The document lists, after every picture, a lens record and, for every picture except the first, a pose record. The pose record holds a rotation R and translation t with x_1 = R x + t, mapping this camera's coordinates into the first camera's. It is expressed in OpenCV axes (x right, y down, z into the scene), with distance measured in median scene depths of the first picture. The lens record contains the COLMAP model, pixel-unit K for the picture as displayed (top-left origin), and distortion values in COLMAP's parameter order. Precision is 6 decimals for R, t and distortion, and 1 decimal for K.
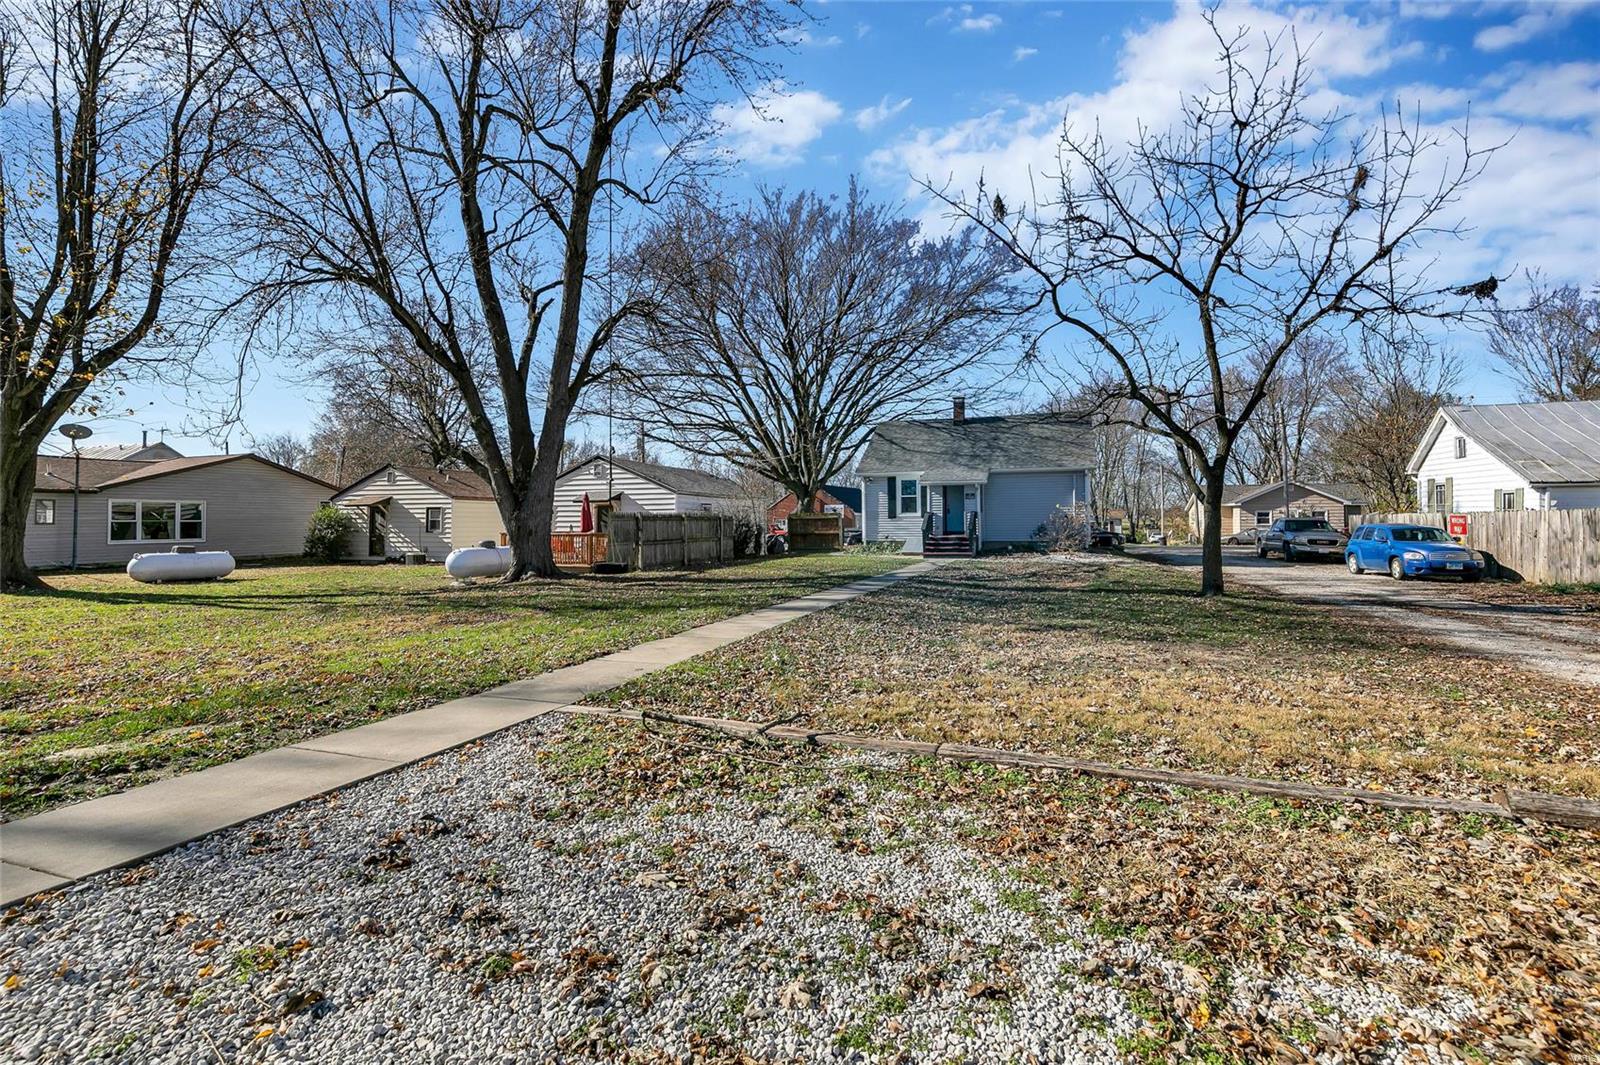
lens RADIAL K [[677.9, 0, 803.9], [0, 677.9, 526.1], [0, 0, 1]] dist [-0.001005, 0.000170]
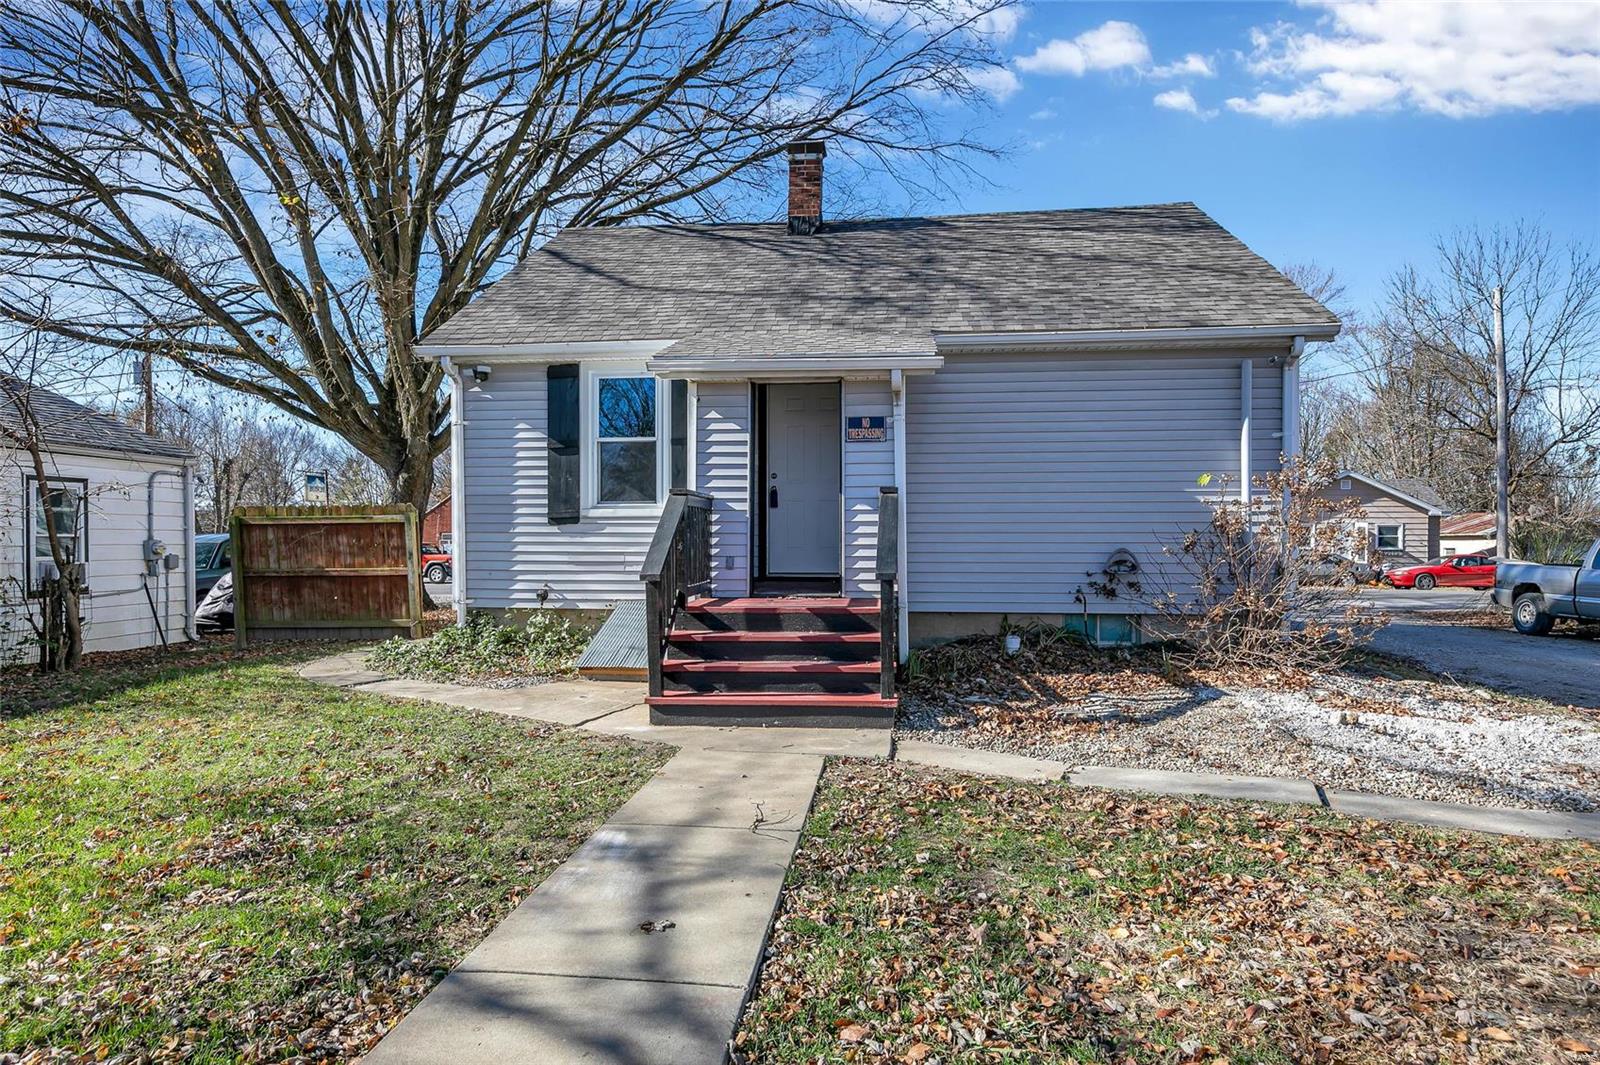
lens RADIAL K [[889.7, 0, 794.2], [0, 889.7, 545.9], [0, 0, 1]] dist [0.020335, 0.000047]
pose [[0.971987, 0.004916, 0.234985, 0.144694], [-0.005000, 0.999987, -0.000241, -0.003466], [-0.234983, -0.000940, 0.971999, 0.686714]]
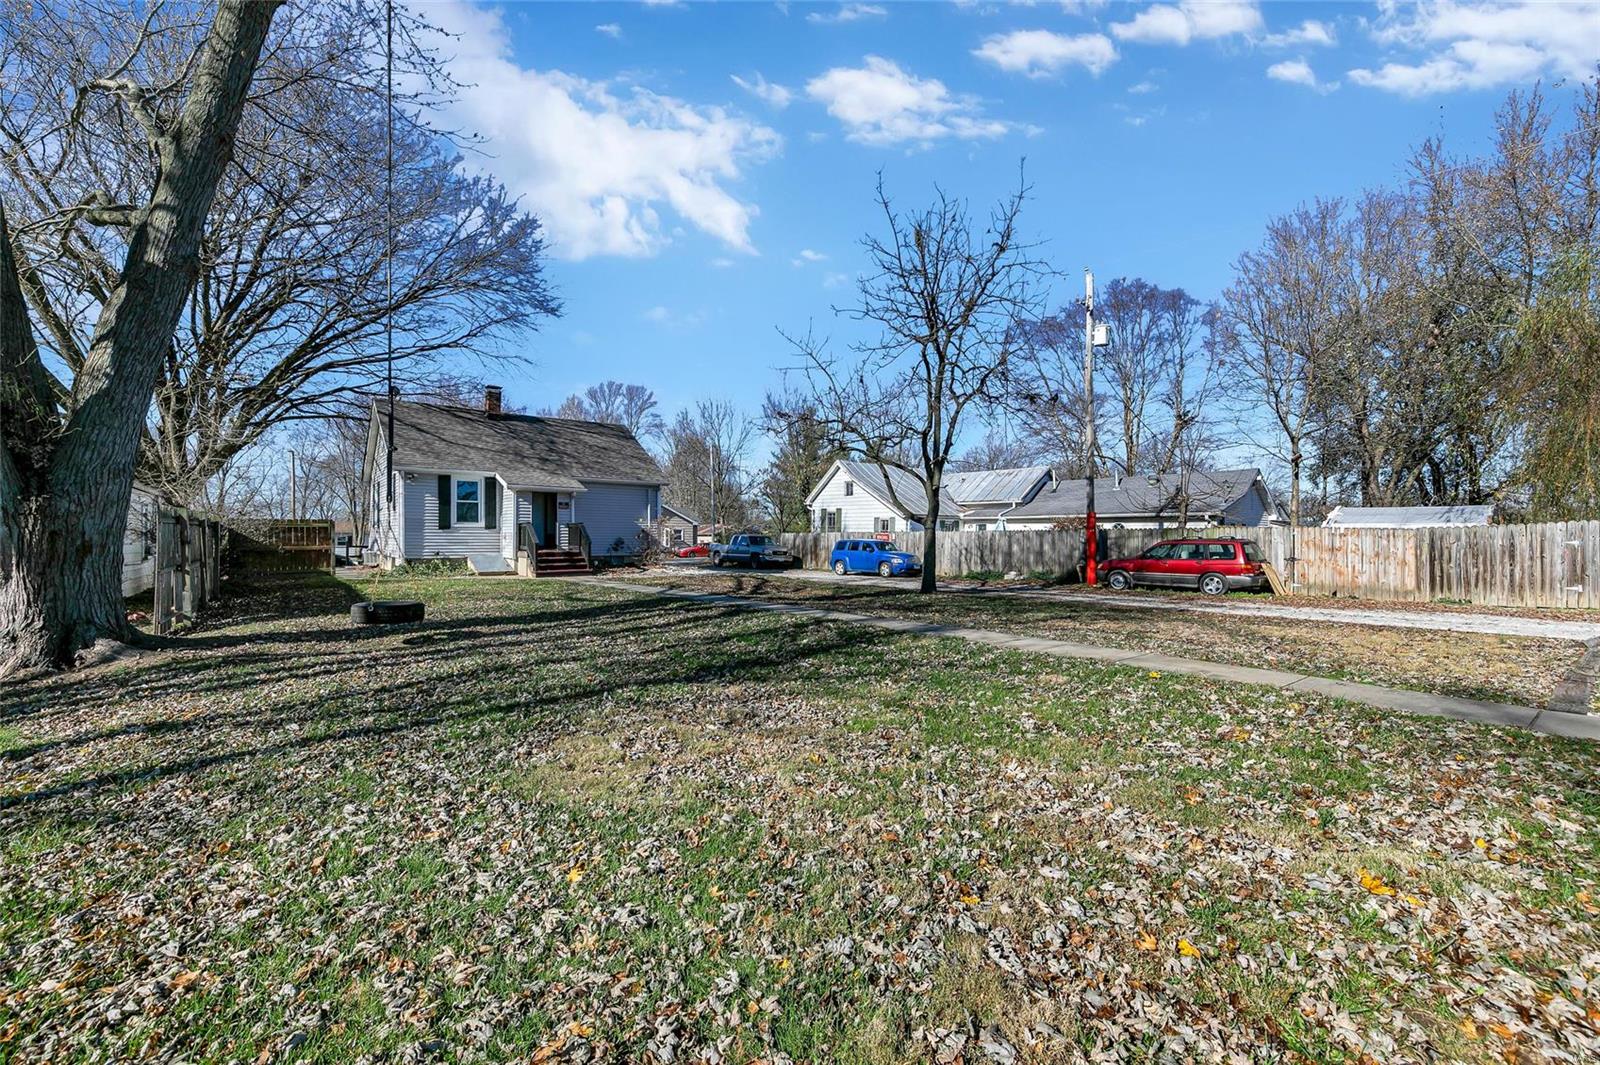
lens RADIAL K [[677.9, 0, 797.7], [0, 677.9, 544.2], [0, 0, 1]] dist [-0.001005, 0.000170]
pose [[0.541370, -0.000677, 0.840784, -0.318570], [-0.001286, 0.999998, 0.001633, 0.004044], [-0.840783, -0.001965, 0.541368, 0.262912]]
